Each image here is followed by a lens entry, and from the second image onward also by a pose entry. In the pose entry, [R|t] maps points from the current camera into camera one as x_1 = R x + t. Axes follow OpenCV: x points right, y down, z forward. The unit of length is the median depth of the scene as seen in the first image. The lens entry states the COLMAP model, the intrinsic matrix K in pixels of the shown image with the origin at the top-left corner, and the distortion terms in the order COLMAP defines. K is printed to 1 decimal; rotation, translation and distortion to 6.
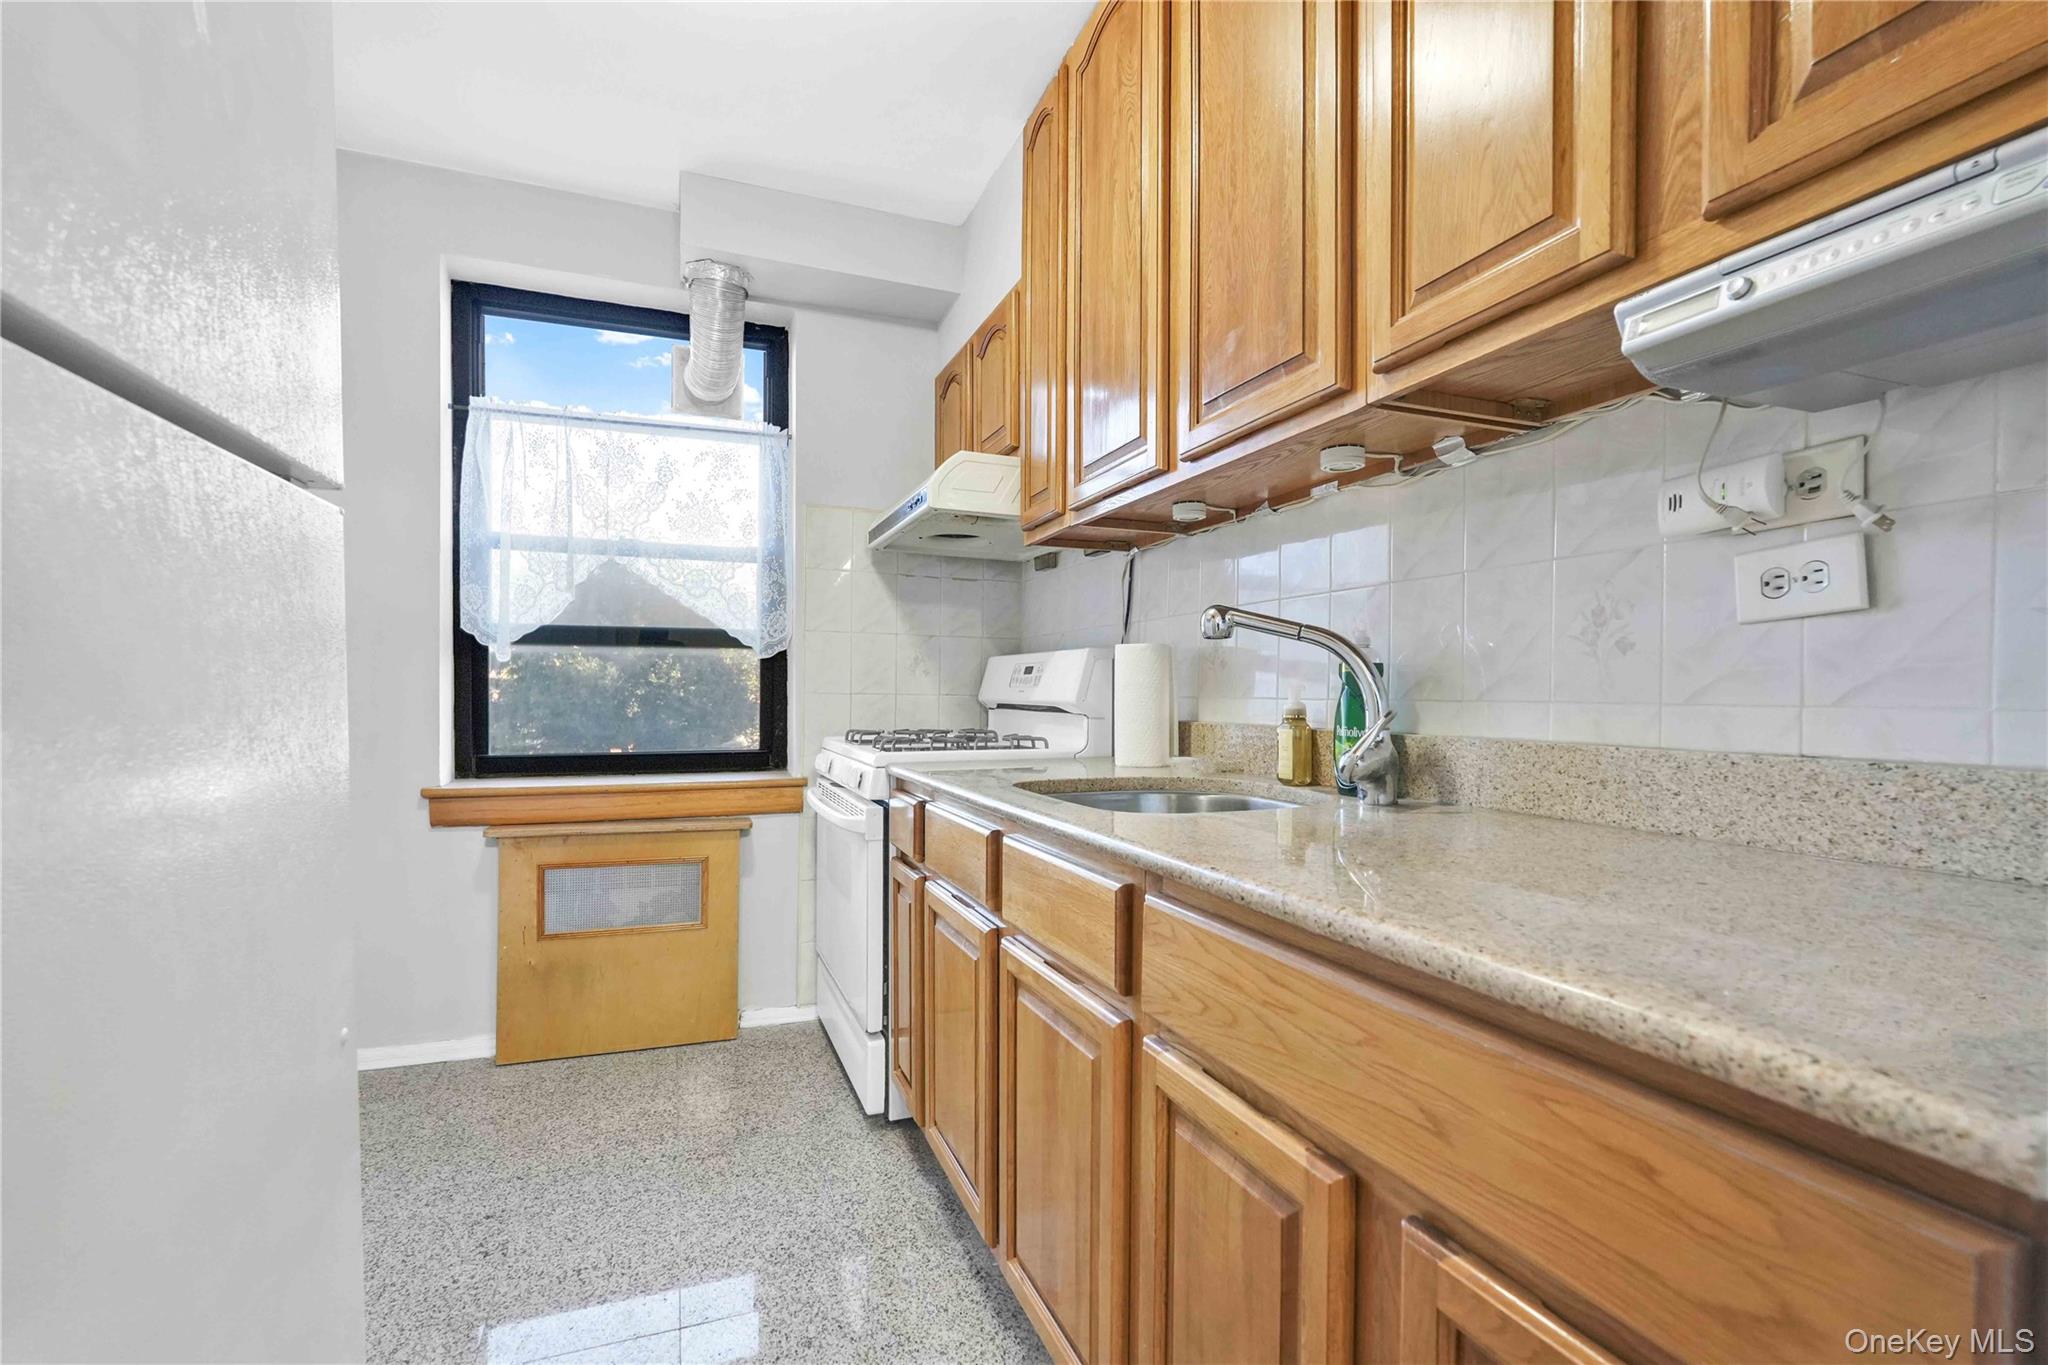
lens RADIAL K [[887.0, 0, 1012.0], [0, 887.0, 705.1], [0, 0, 1]] dist [-0.019605, 0.012537]
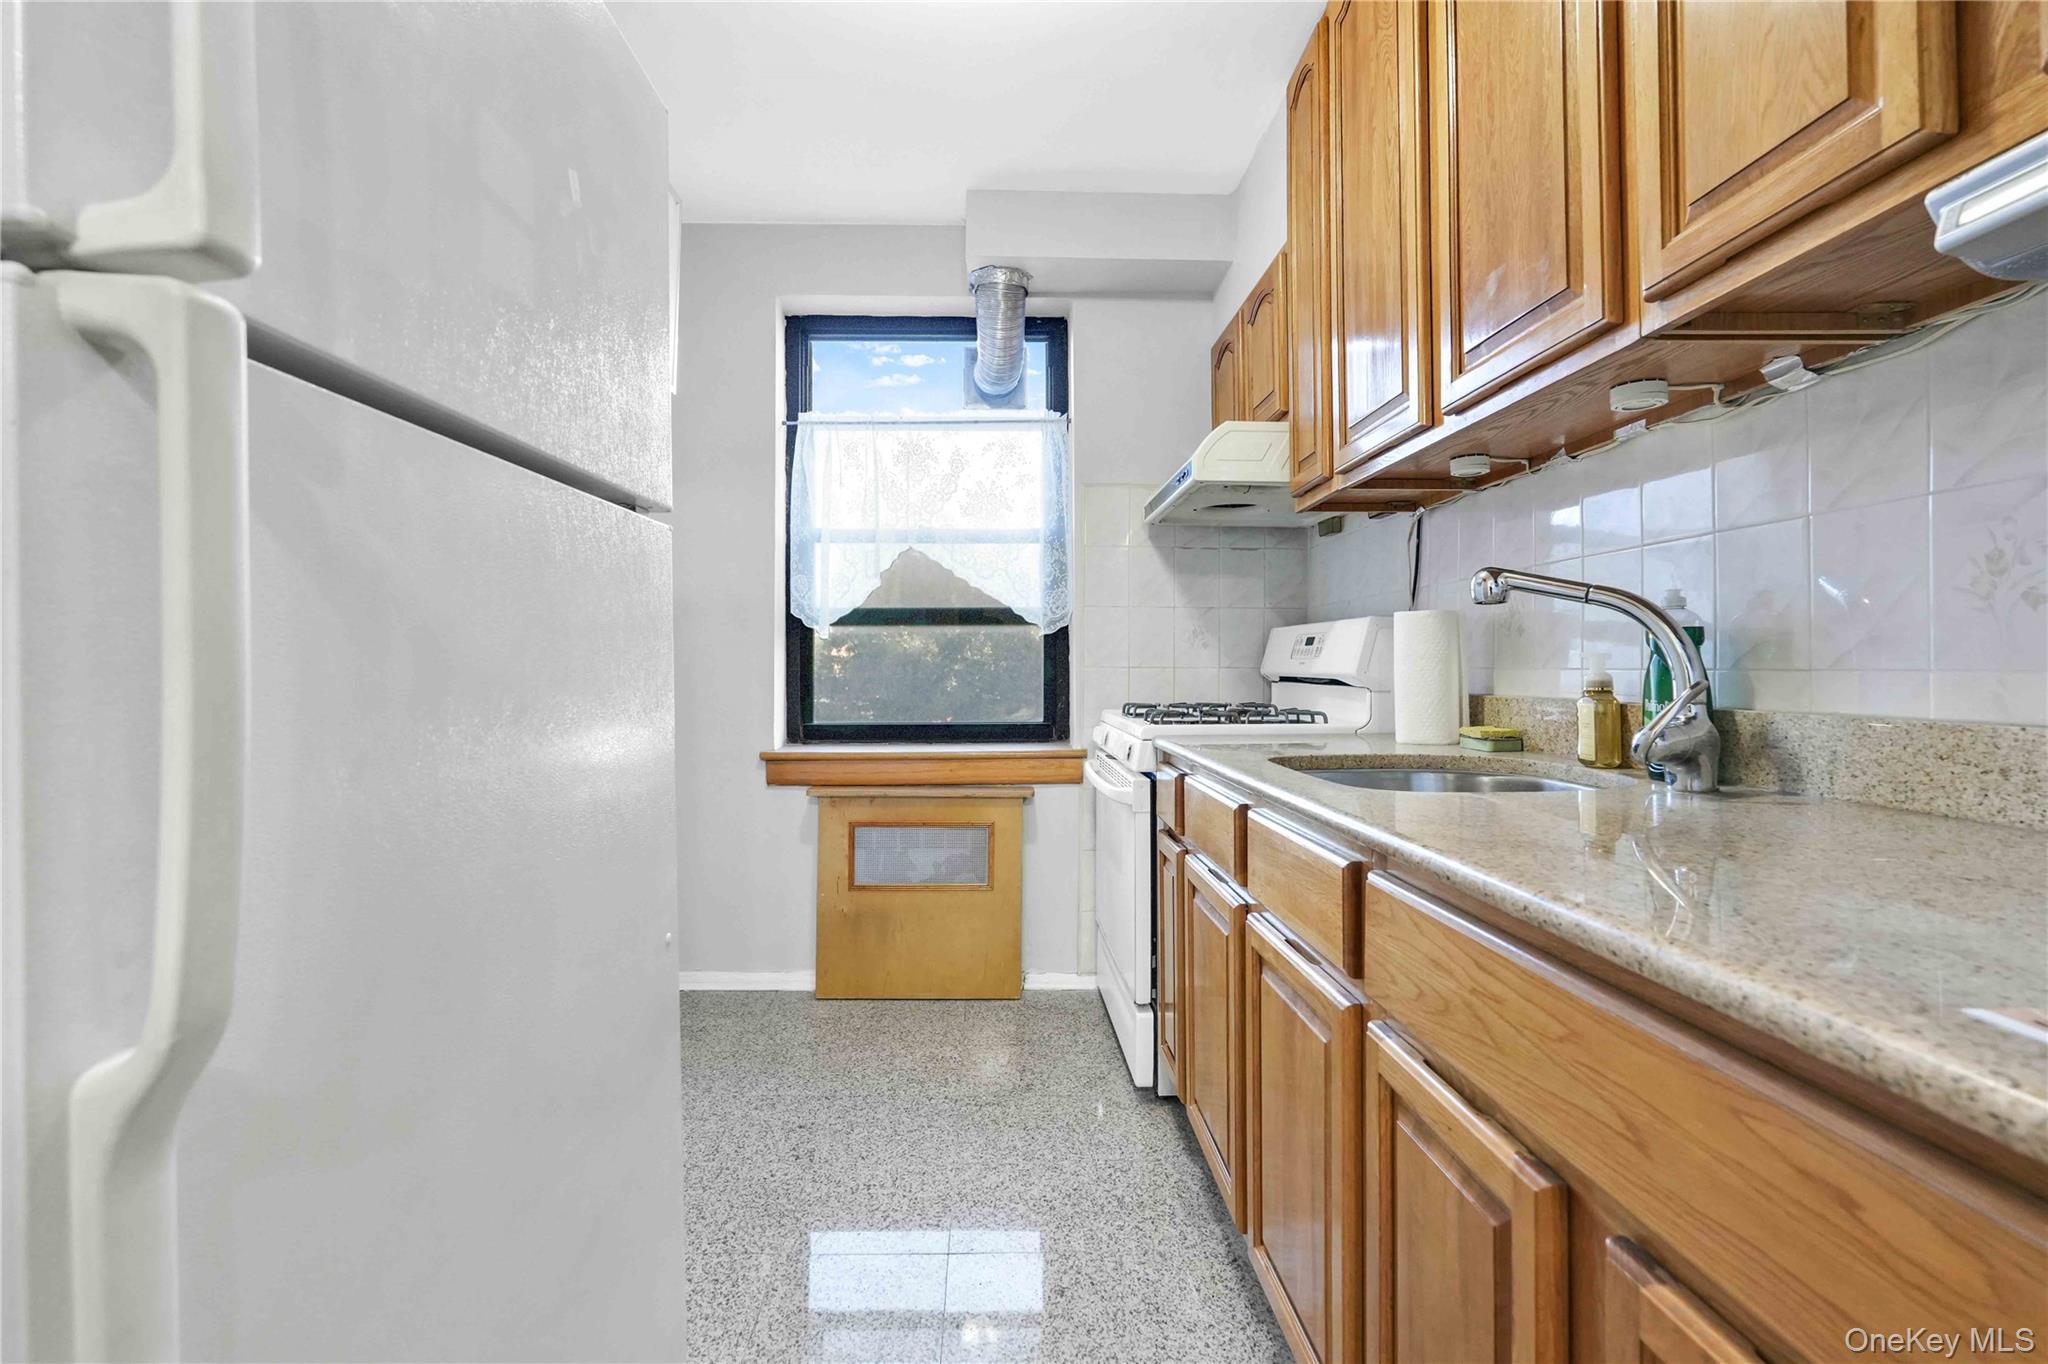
lens RADIAL K [[912.3, 0, 1023.9], [0, 912.3, 654.4], [0, 0, 1]] dist [-0.015538, 0.008480]
pose [[0.945684, -0.012513, -0.324847, 0.077599], [0.003655, 0.999605, -0.027865, 0.001593], [0.325067, 0.025164, 0.945356, -0.041857]]
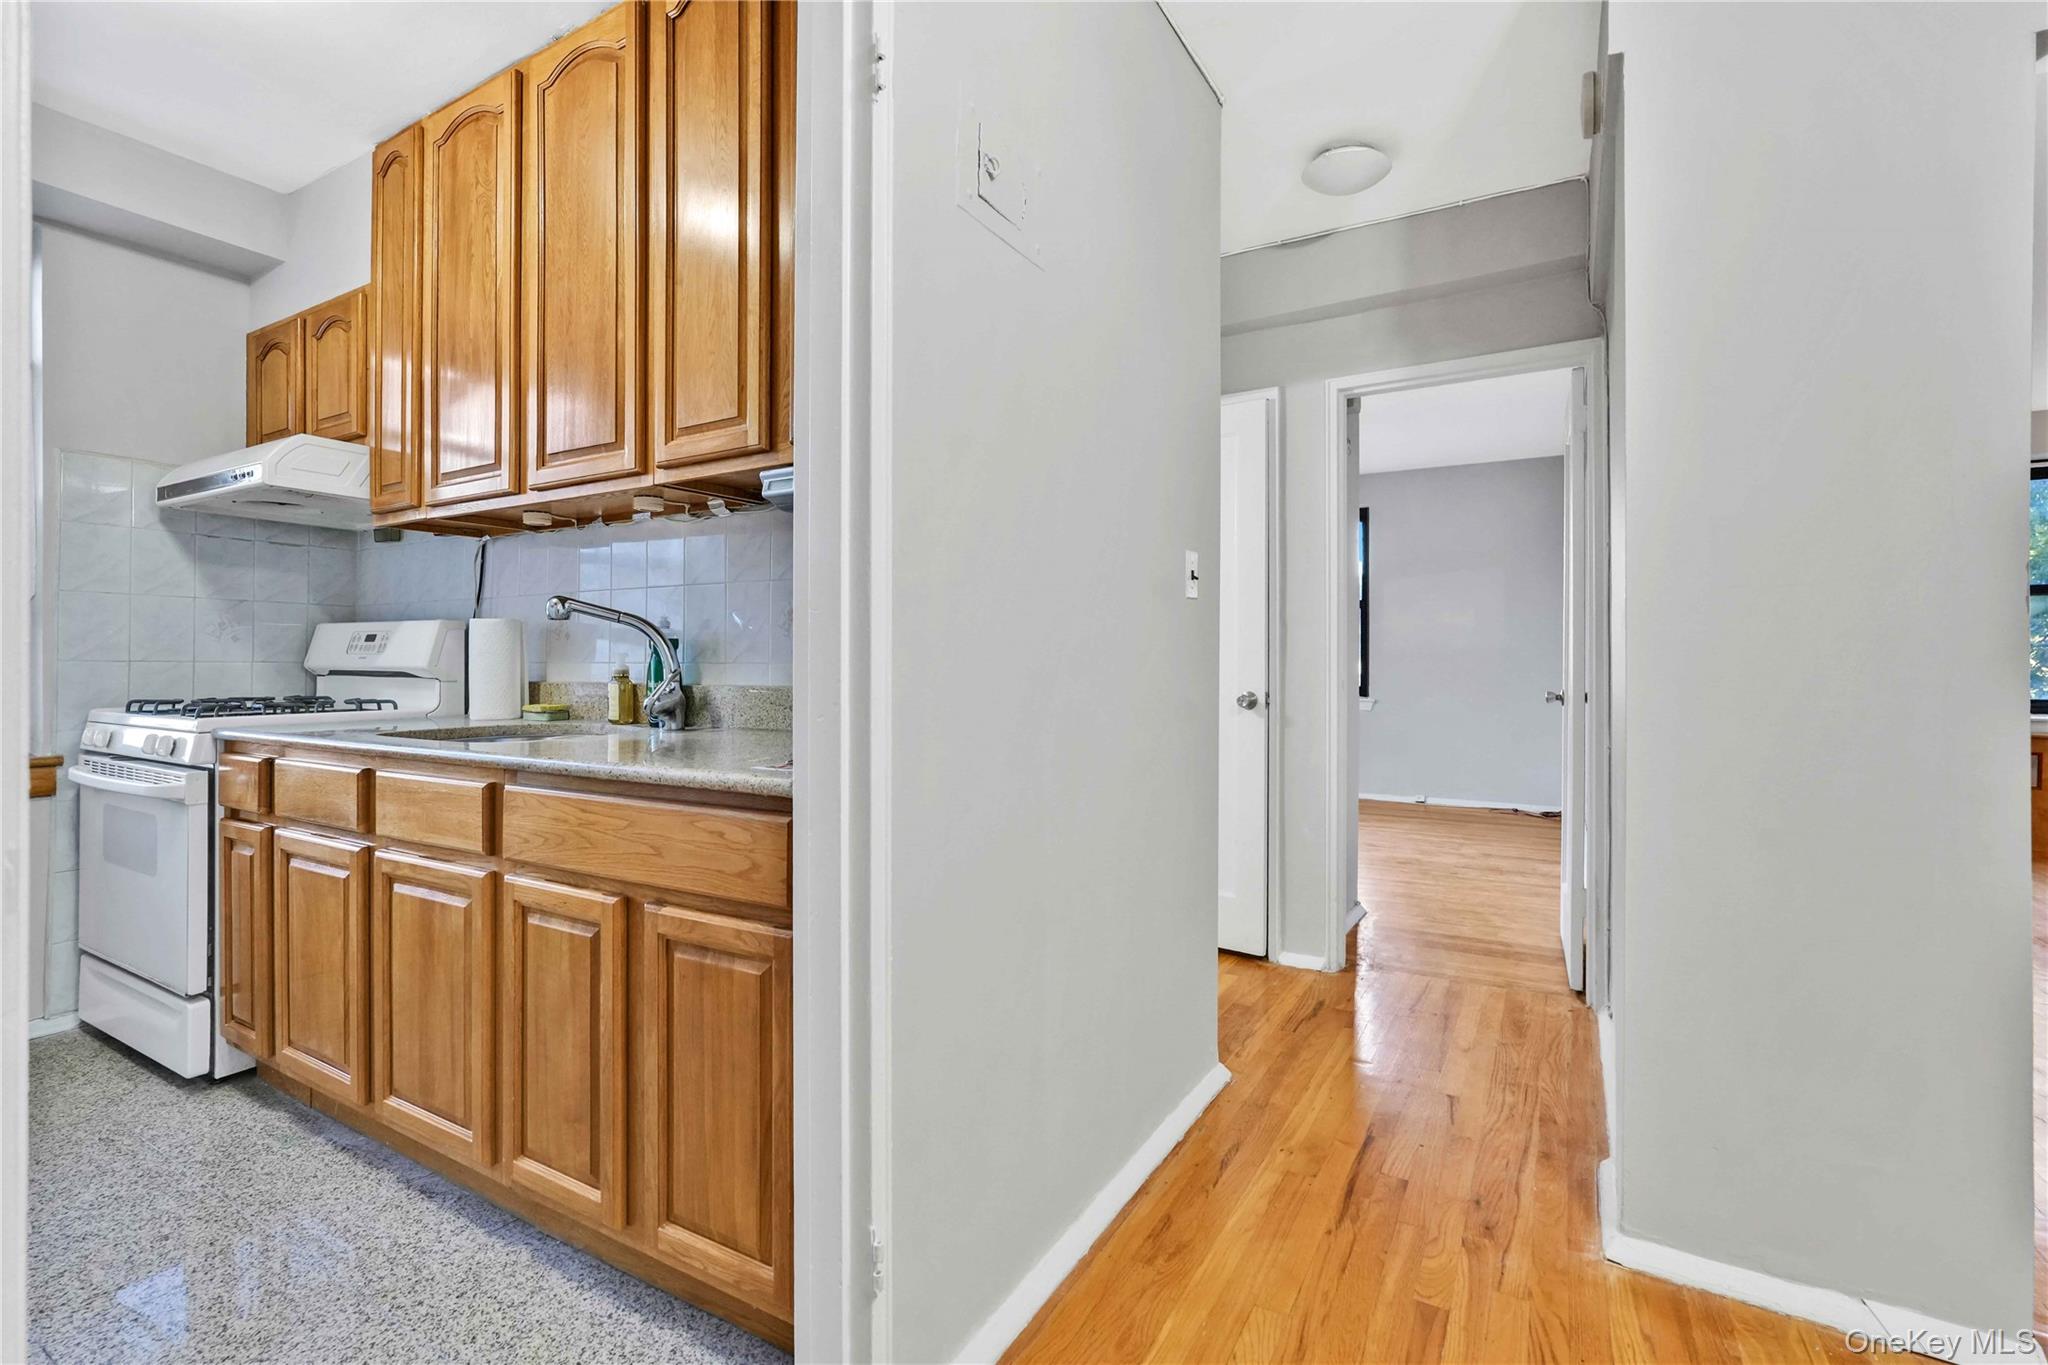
lens RADIAL K [[912.3, 0, 1023.9], [0, 912.3, 654.9], [0, 0, 1]] dist [-0.015538, 0.008480]
pose [[0.775631, -0.000487, 0.631187, -0.101116], [0.012076, 0.999828, -0.014069, 0.009153], [-0.631071, 0.018535, 0.775503, -0.554748]]
